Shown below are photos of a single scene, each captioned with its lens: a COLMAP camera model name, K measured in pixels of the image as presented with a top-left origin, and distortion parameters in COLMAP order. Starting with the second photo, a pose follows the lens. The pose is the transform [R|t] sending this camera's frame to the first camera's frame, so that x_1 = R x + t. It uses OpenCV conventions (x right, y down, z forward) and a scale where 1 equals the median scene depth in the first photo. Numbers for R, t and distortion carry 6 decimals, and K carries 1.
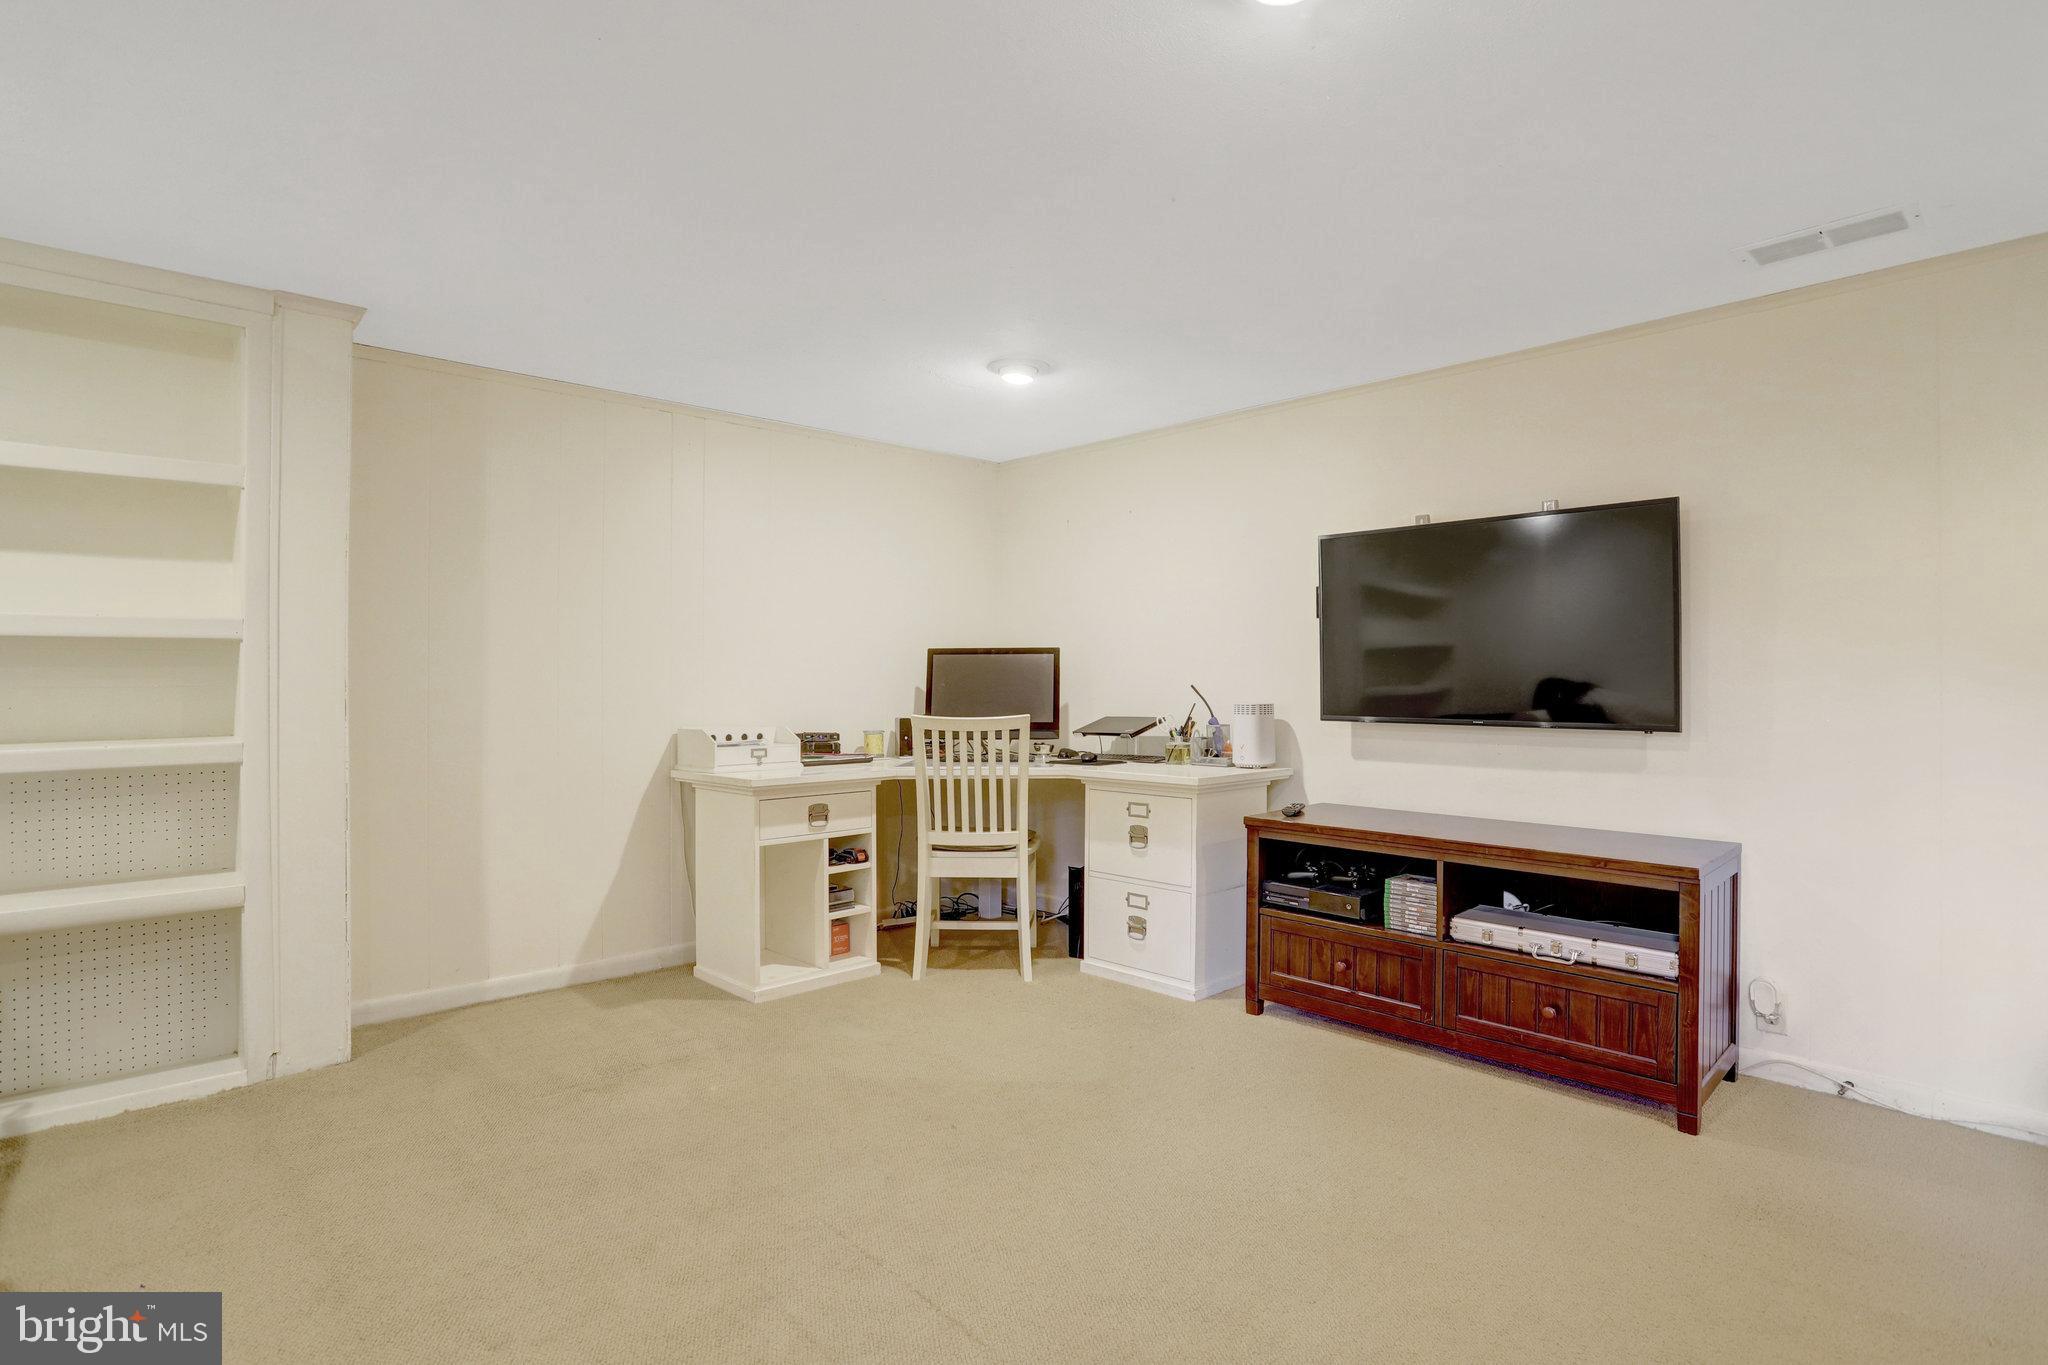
lens RADIAL K [[1032.8, 0, 1024.0], [0, 1032.8, 682.5], [0, 0, 1]] dist [-0.017495, 0.000385]
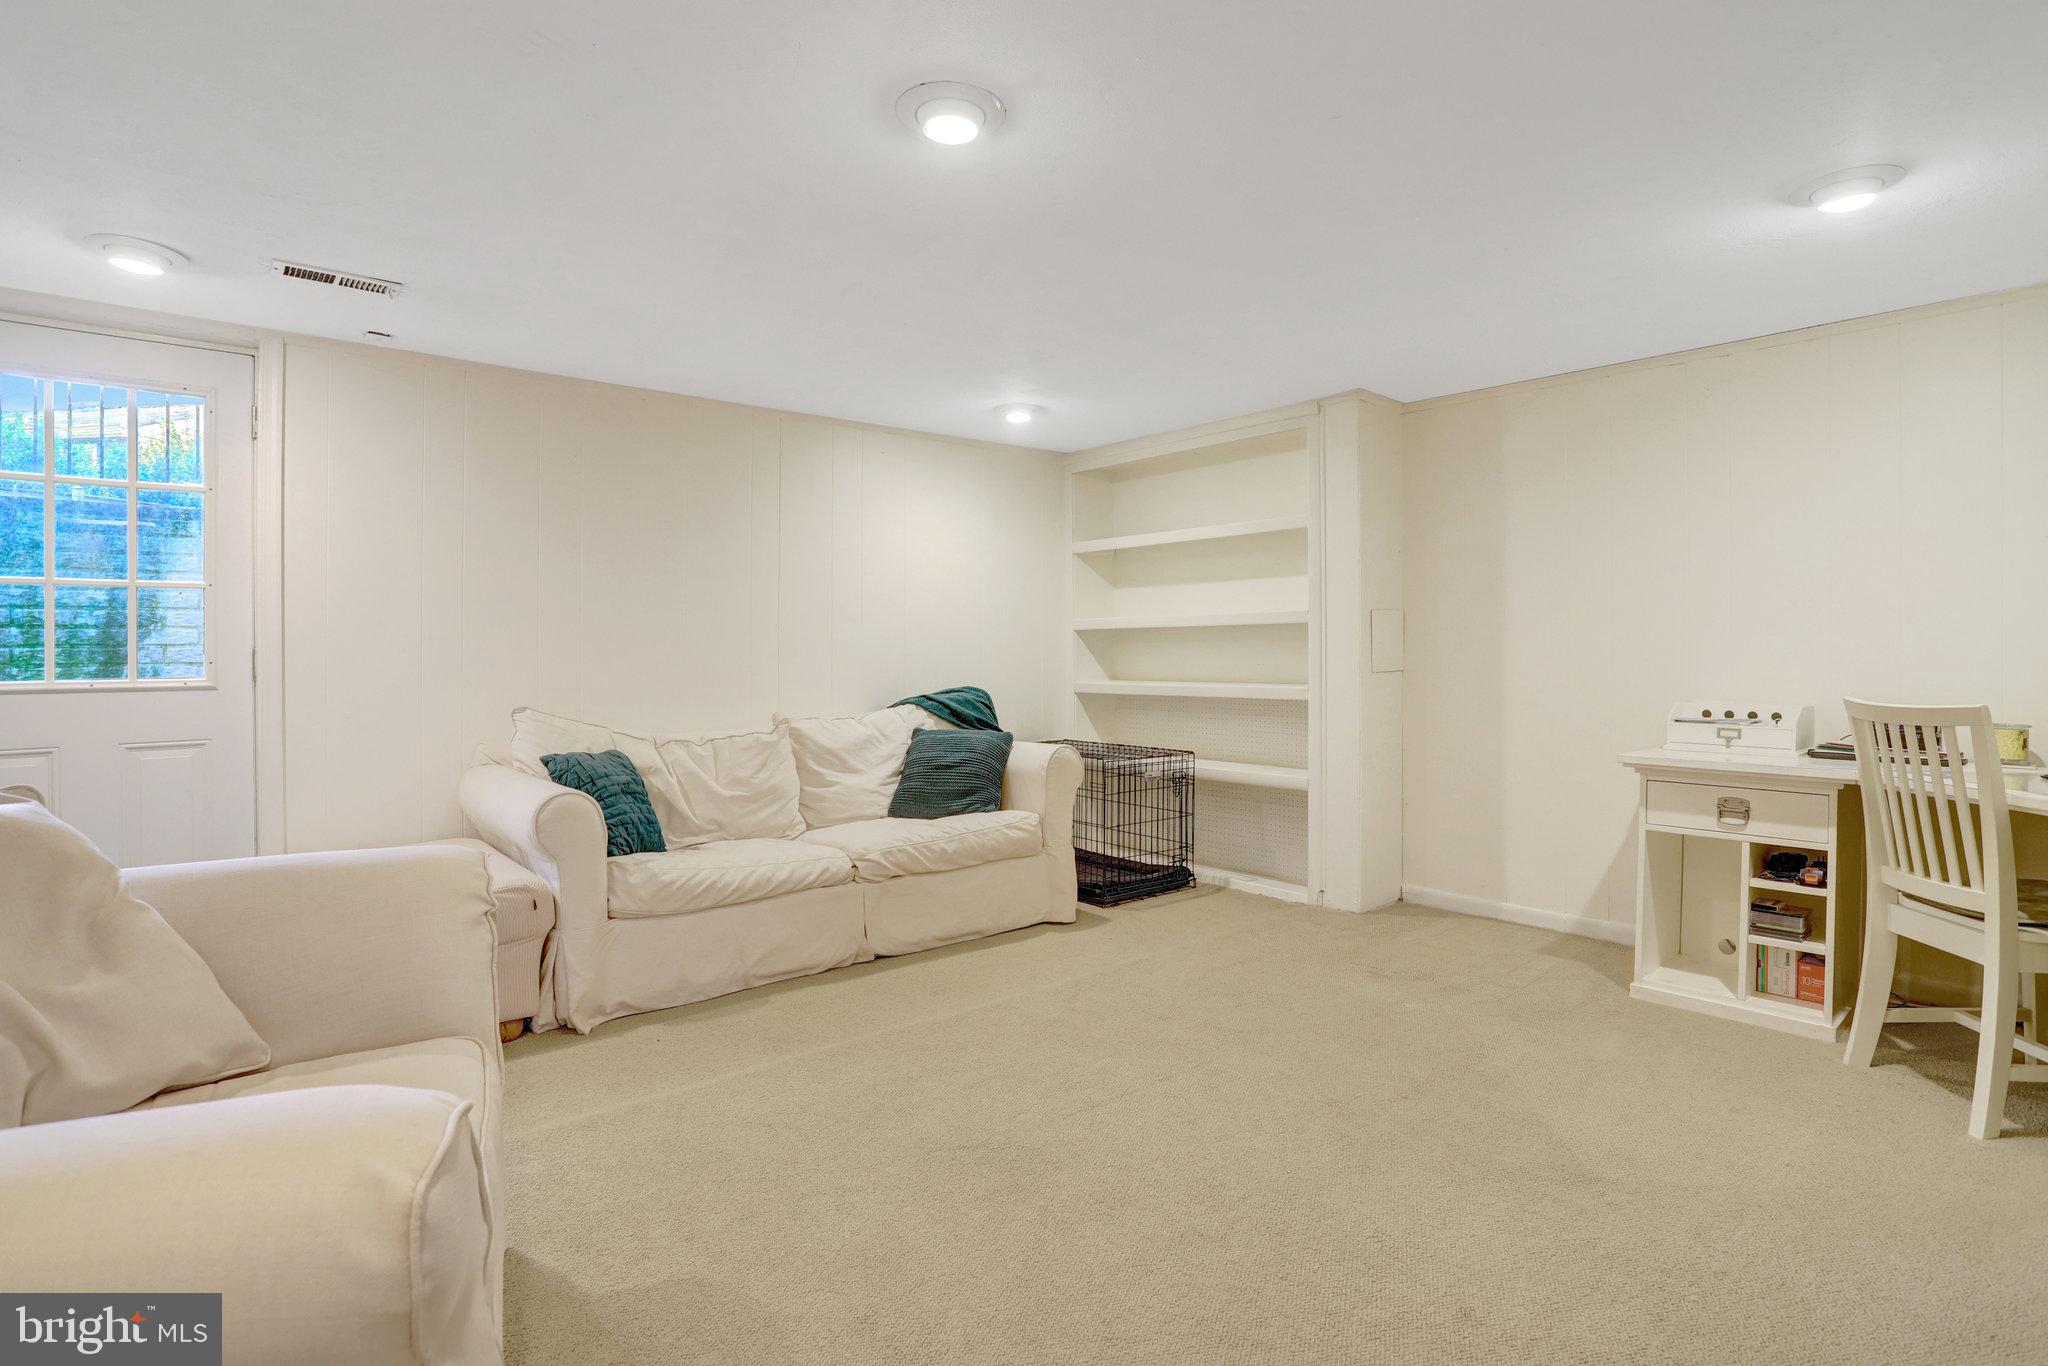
lens RADIAL K [[1010.7, 0, 1020.5], [0, 1010.7, 641.4], [0, 0, 1]] dist [-0.013351, 0.000949]
pose [[-0.016315, -0.009416, -0.999823, 0.648608], [-0.003741, 0.999949, -0.009356, 0.001770], [0.999860, 0.003587, -0.016349, 0.460732]]
